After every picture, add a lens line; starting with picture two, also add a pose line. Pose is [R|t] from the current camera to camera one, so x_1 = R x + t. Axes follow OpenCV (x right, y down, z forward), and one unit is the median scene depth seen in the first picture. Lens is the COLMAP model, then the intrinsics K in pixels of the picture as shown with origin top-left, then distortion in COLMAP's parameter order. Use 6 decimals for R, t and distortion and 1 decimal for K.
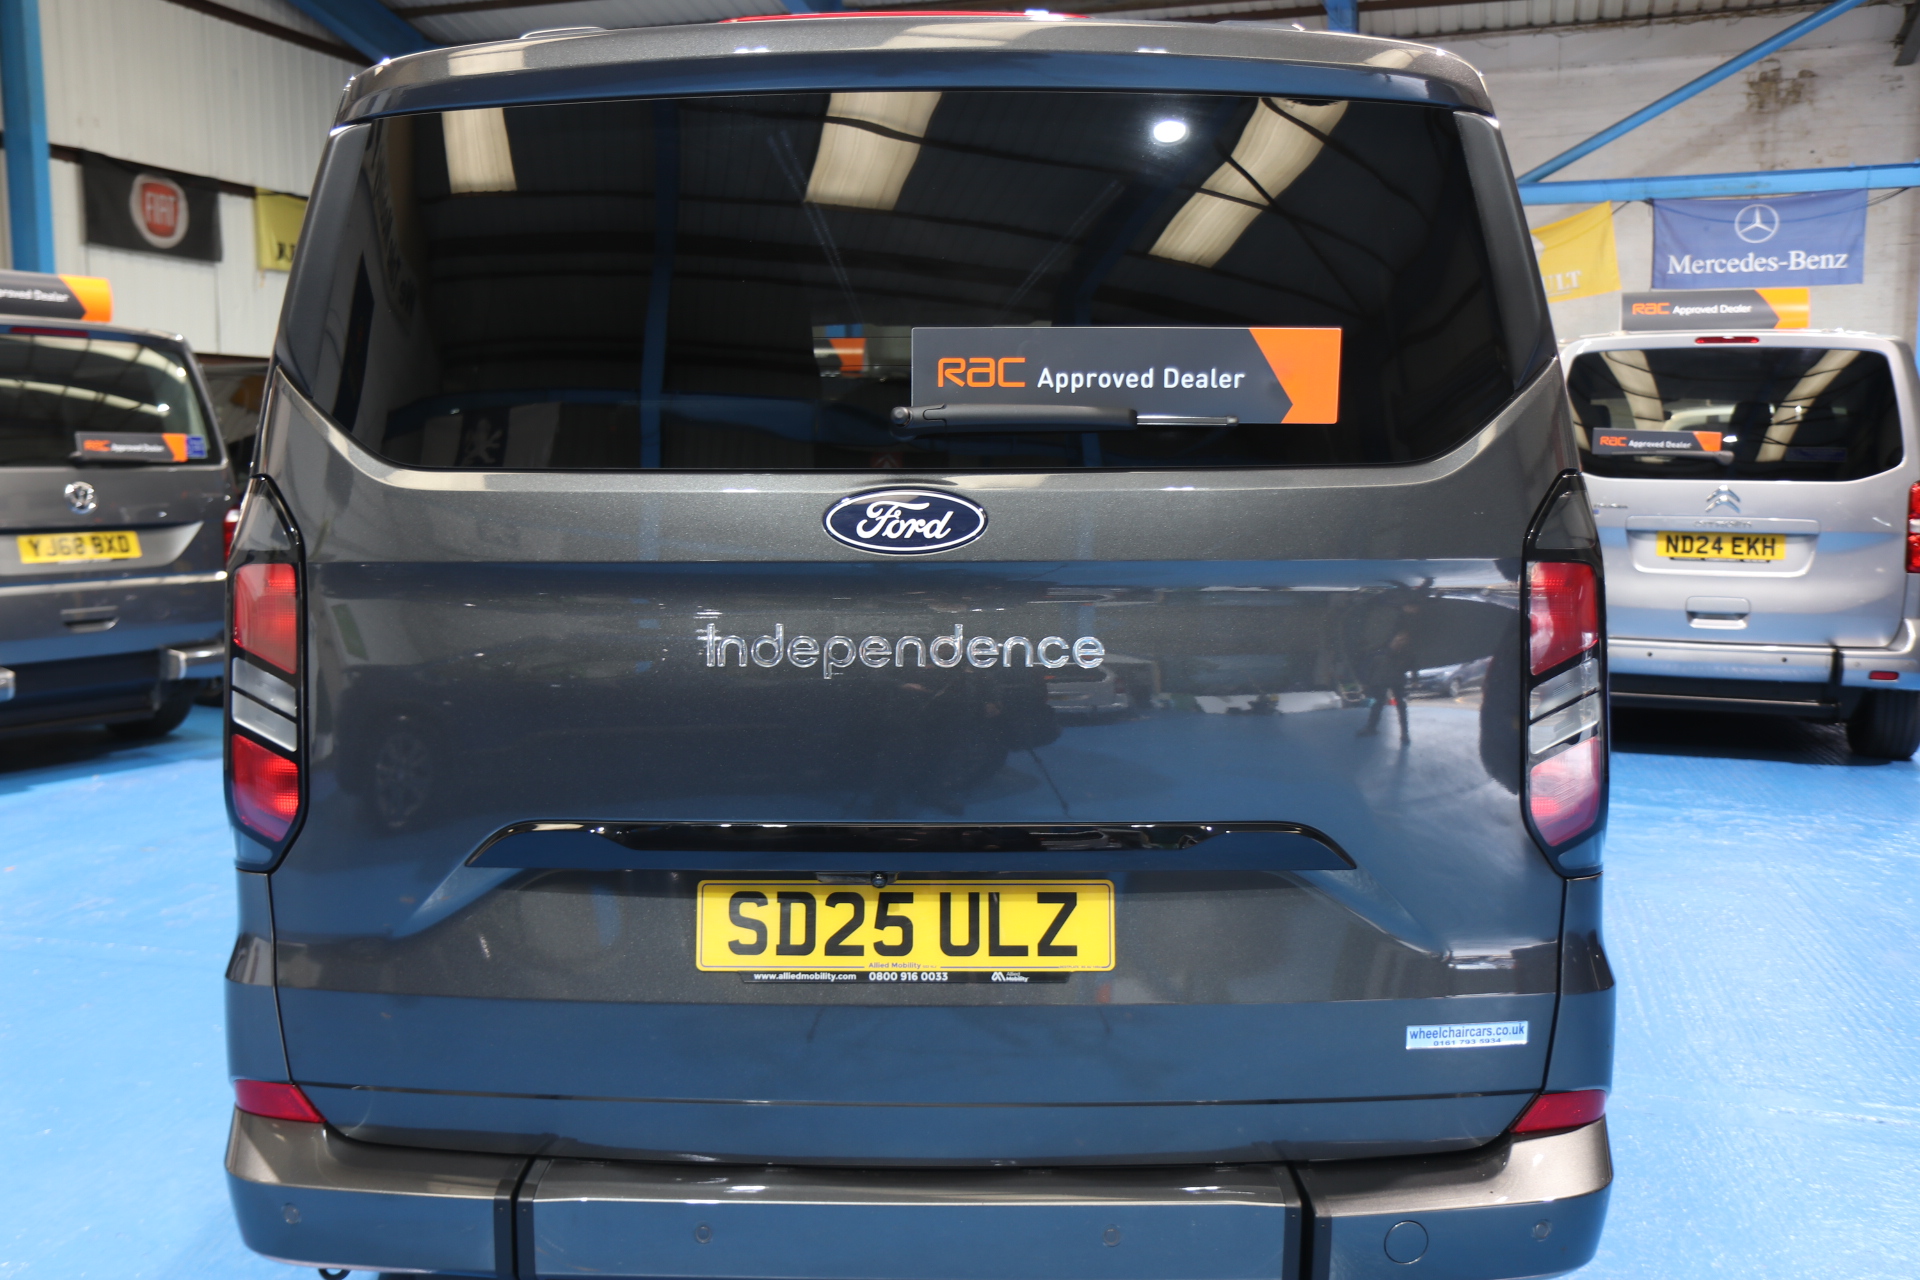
lens RADIAL K [[1767.1, 0, 960.0], [0, 1767.1, 640.0], [0, 0, 1]] dist [-0.043784, 0.132952]
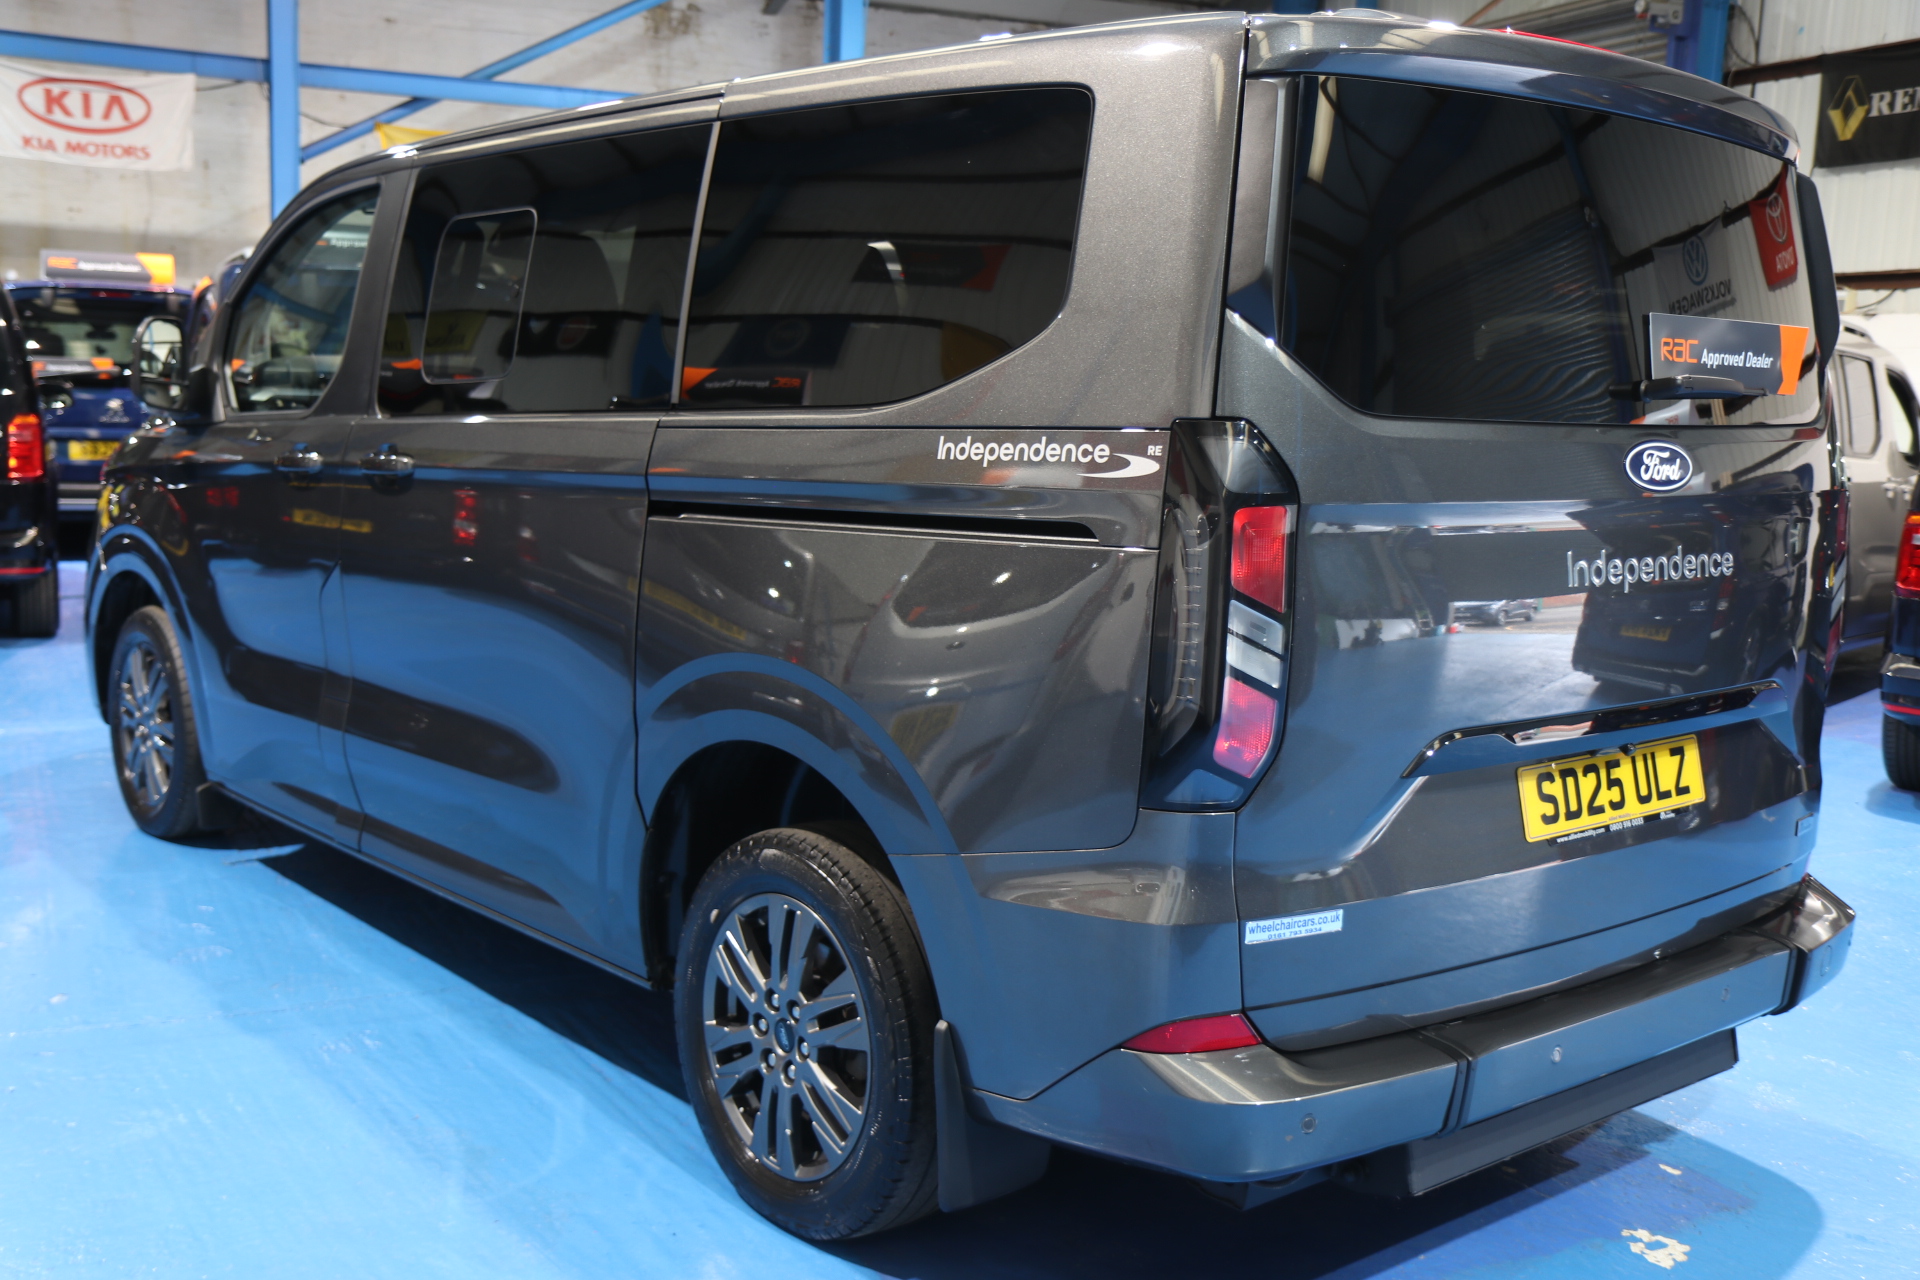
lens RADIAL K [[1888.0, 0, 960.0], [0, 1888.0, 640.0], [0, 0, 1]] dist [-0.011981, -0.010428]
pose [[0.753270, -0.062772, 0.654709, -1.265856], [0.031663, 0.997742, 0.059232, -0.037334], [-0.656949, -0.023888, 0.753556, 0.293347]]
